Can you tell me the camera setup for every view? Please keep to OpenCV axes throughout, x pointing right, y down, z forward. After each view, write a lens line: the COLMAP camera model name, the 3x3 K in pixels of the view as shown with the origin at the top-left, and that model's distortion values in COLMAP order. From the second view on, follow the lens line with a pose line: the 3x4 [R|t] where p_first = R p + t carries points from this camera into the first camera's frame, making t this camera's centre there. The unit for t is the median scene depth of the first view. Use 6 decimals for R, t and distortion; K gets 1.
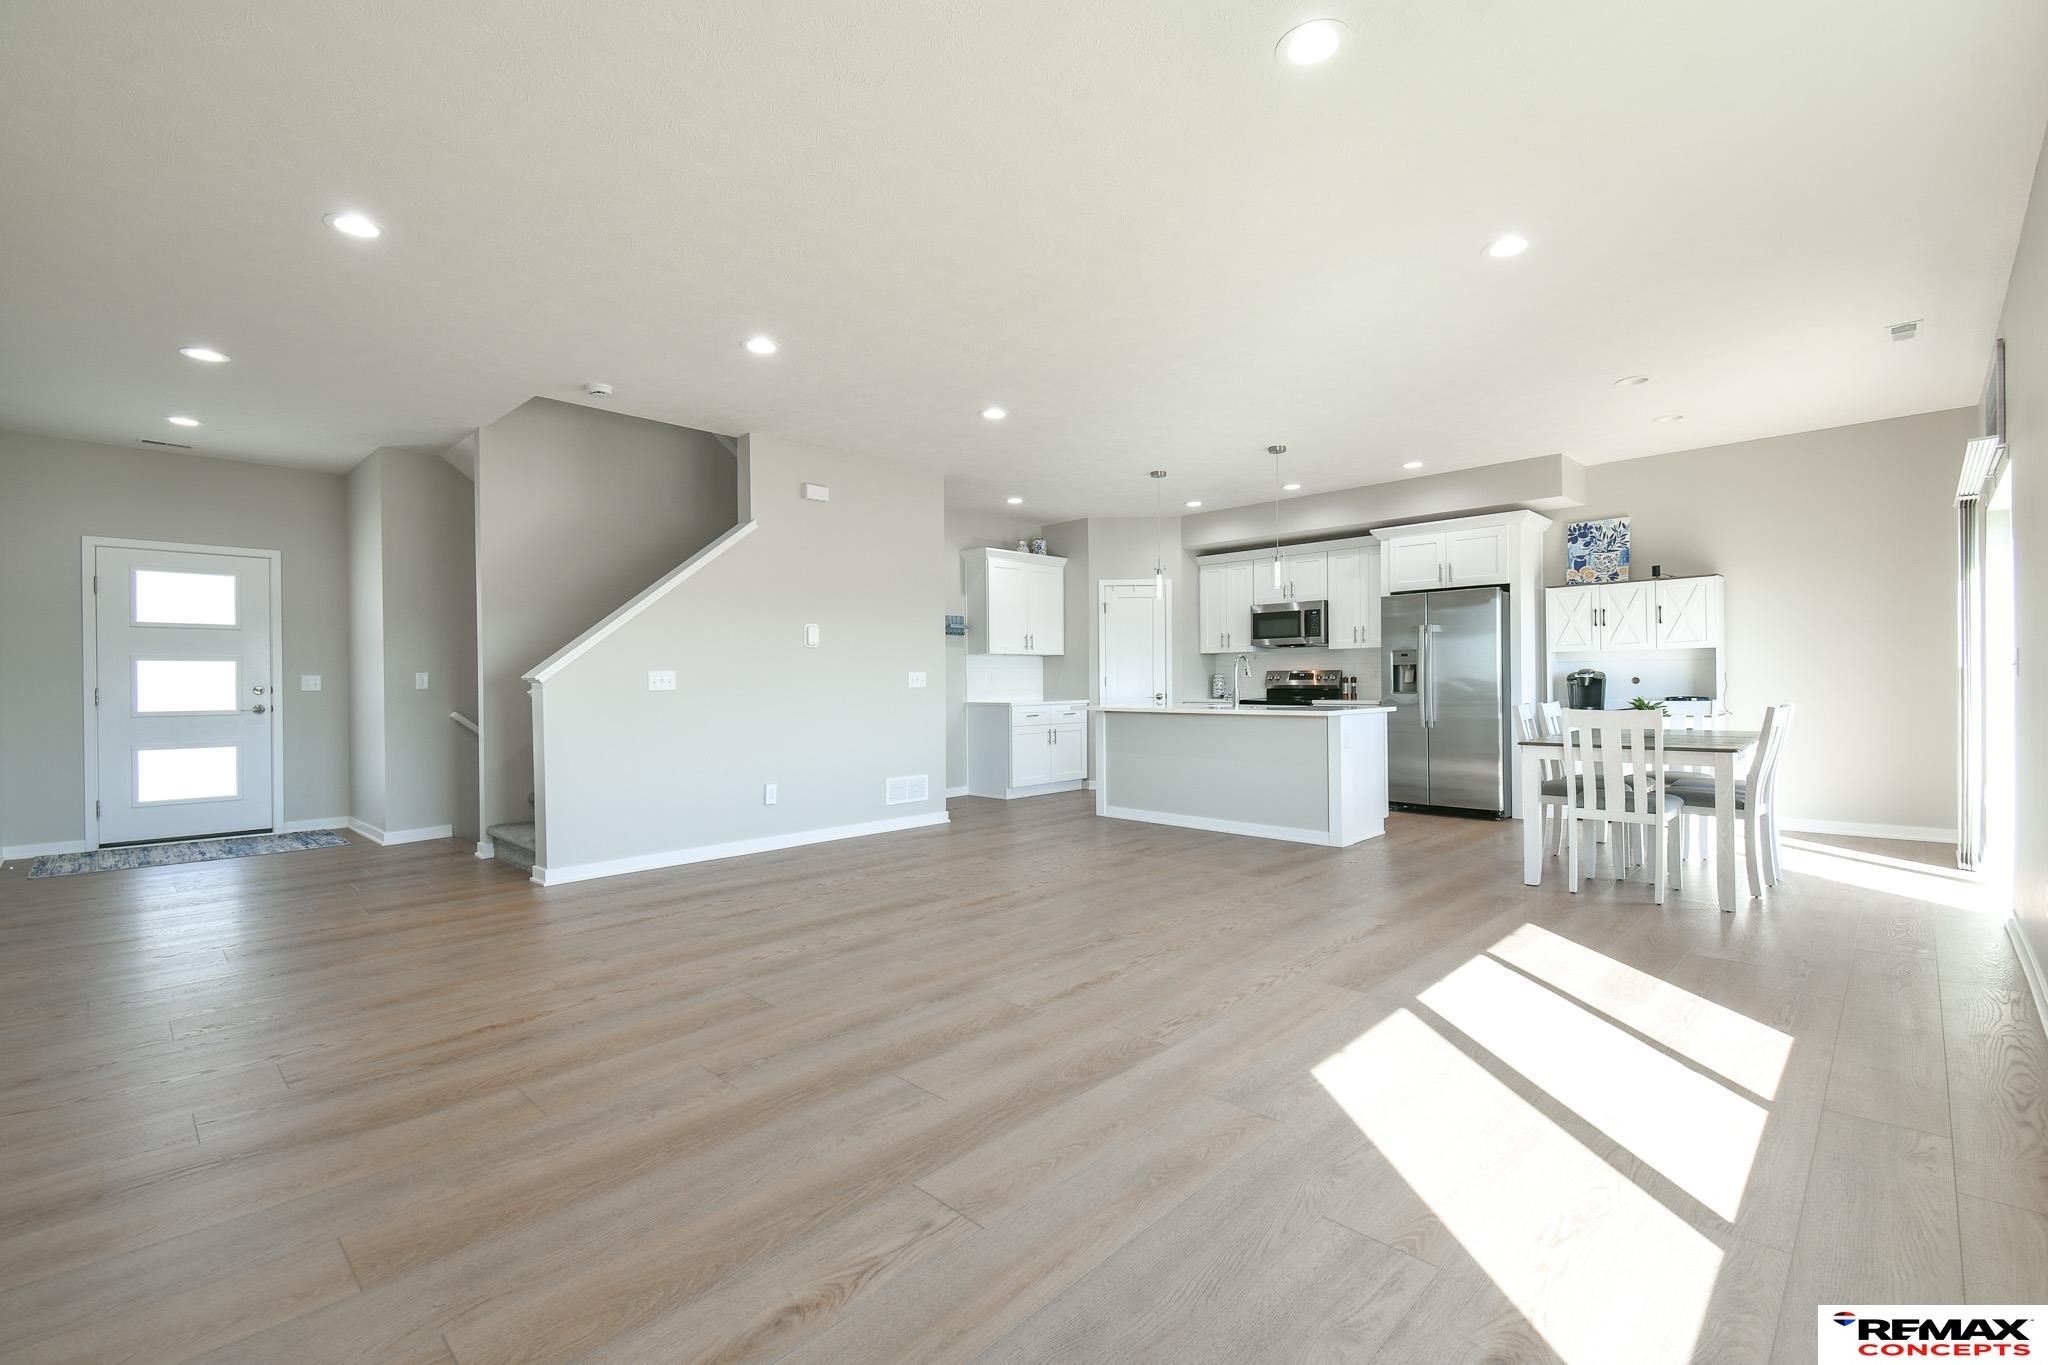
lens RADIAL K [[891.3, 0, 1024.0], [0, 891.3, 682.5], [0, 0, 1]] dist [0.049660, -0.028442]
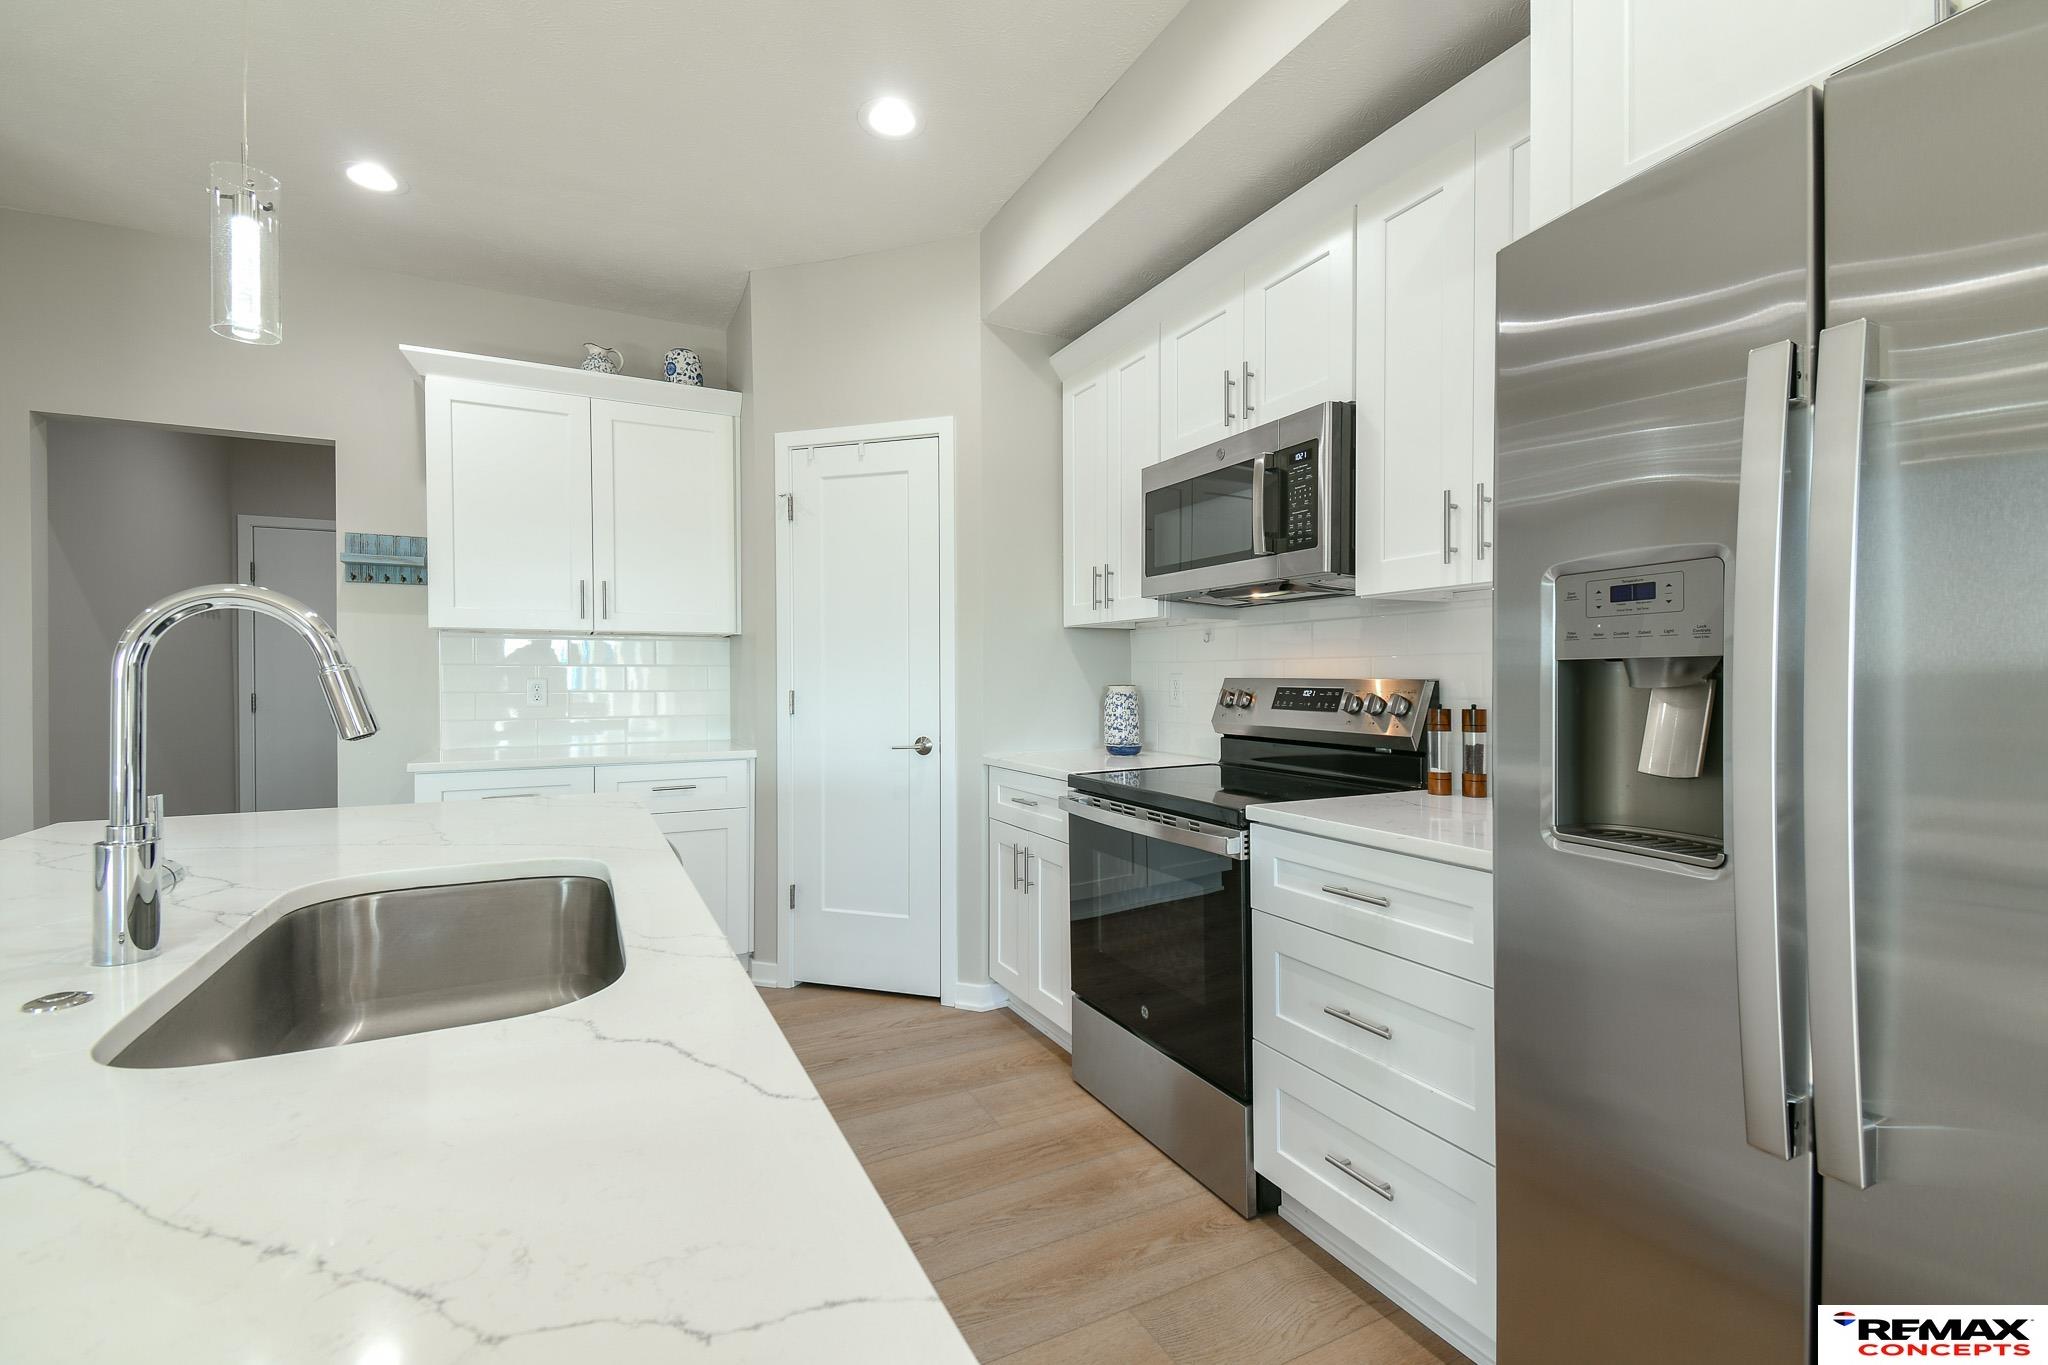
lens RADIAL K [[891.3, 0, 1024.0], [0, 891.3, 682.5], [0, 0, 1]] dist [0.049660, -0.028442]
pose [[0.946901, 0.008952, -0.321400, 0.439108], [-0.007314, 0.999953, 0.006302, -0.018559], [0.321442, -0.003617, 0.946922, 0.964804]]
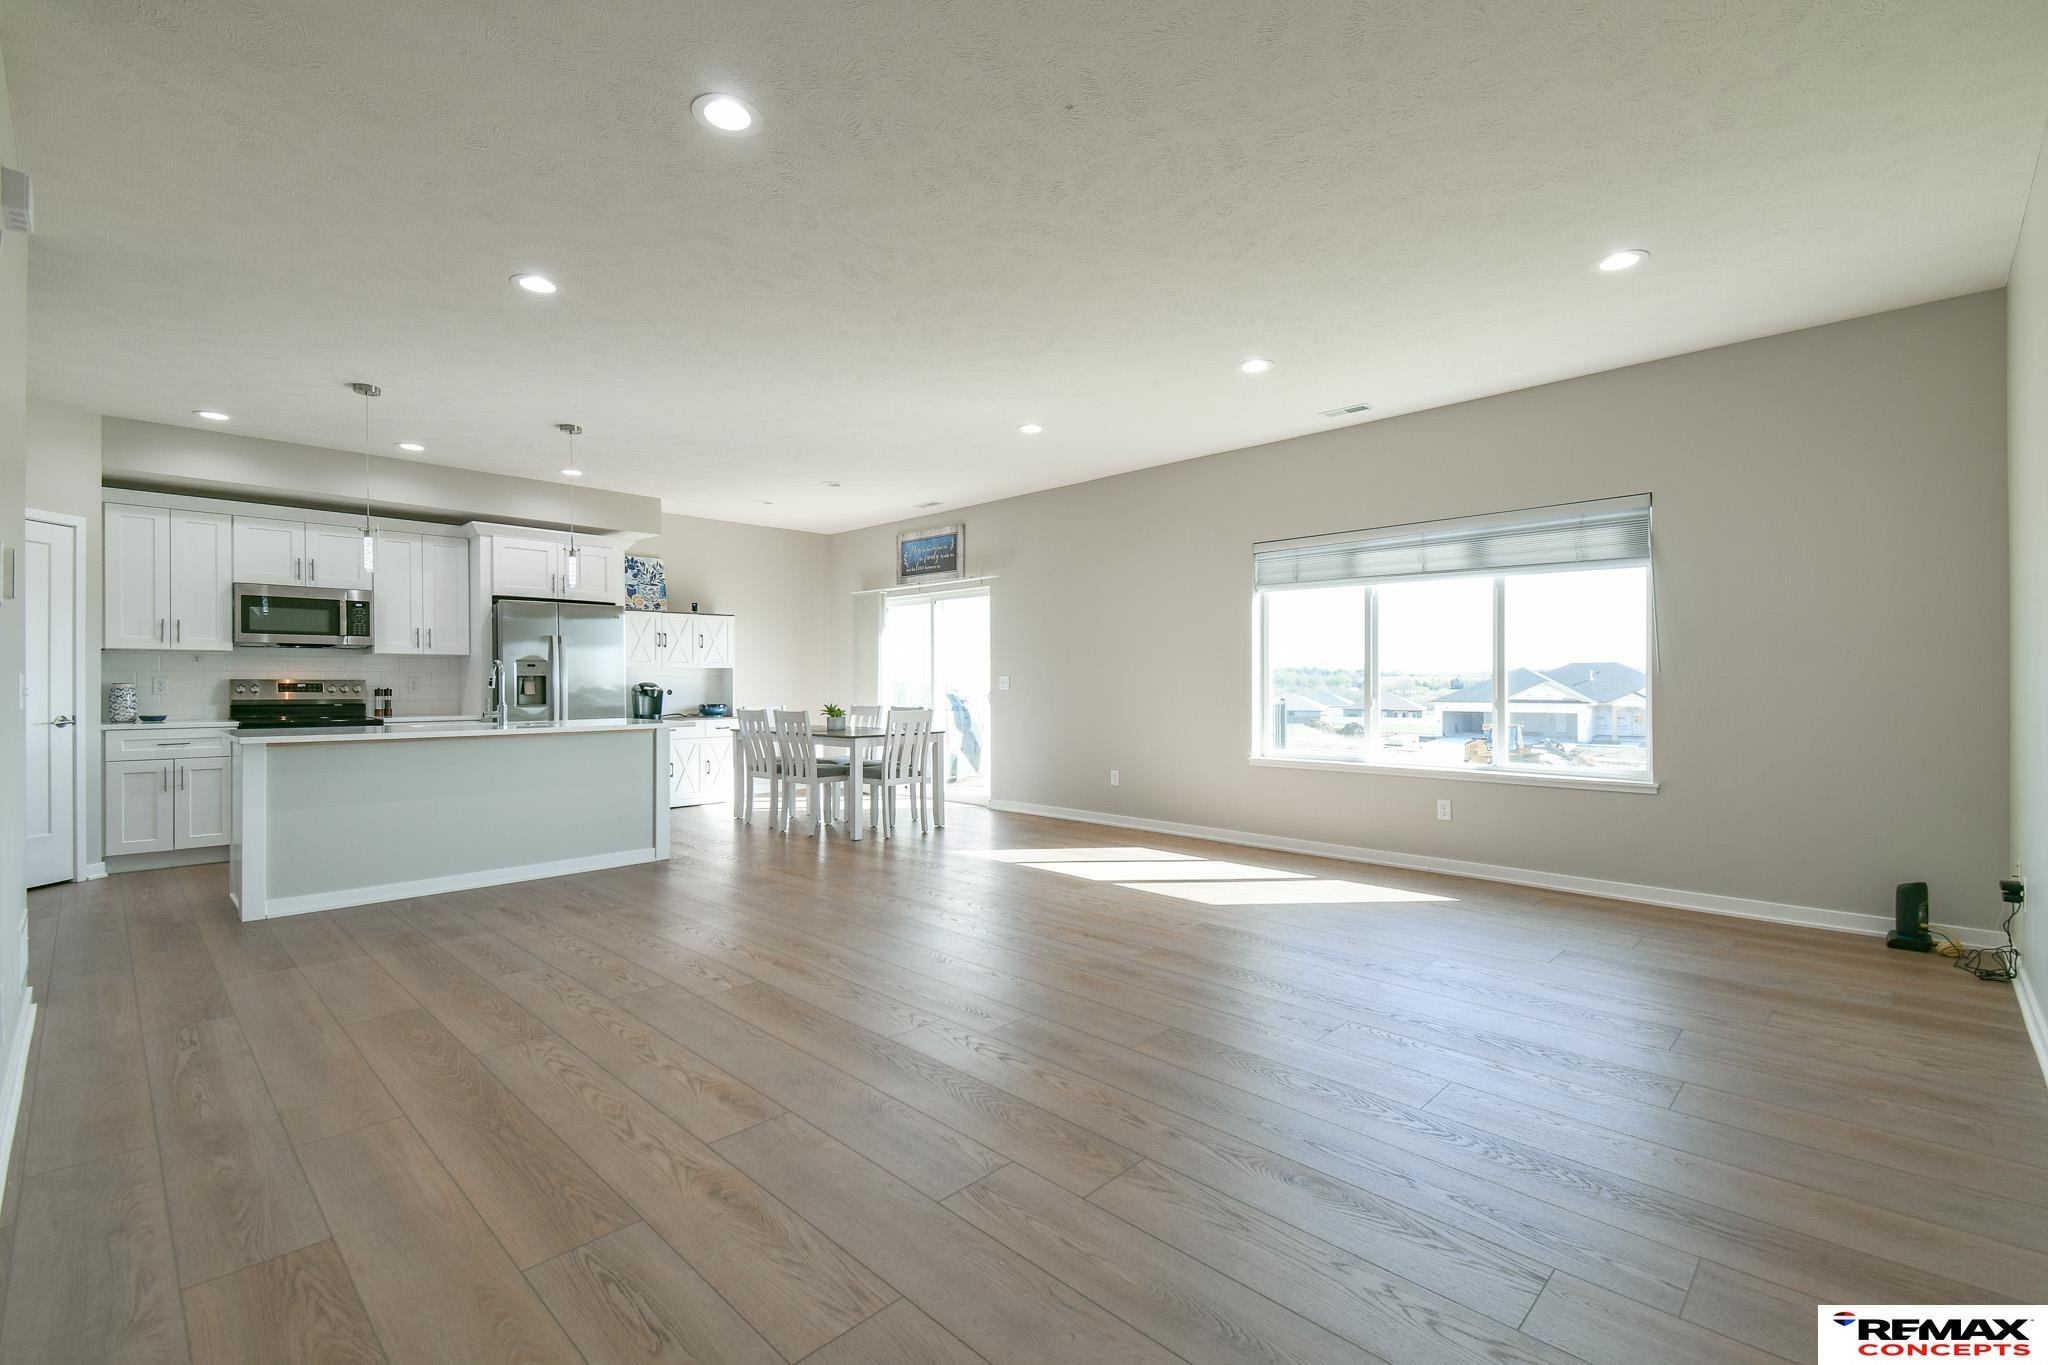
lens RADIAL K [[891.3, 0, 1024.0], [0, 891.3, 682.5], [0, 0, 1]] dist [0.049660, -0.028442]
pose [[-0.003532, 0.009169, 0.999952, -0.609415], [0.005582, 0.999943, -0.009150, -0.001354], [-0.999978, 0.005549, -0.003583, 0.567122]]
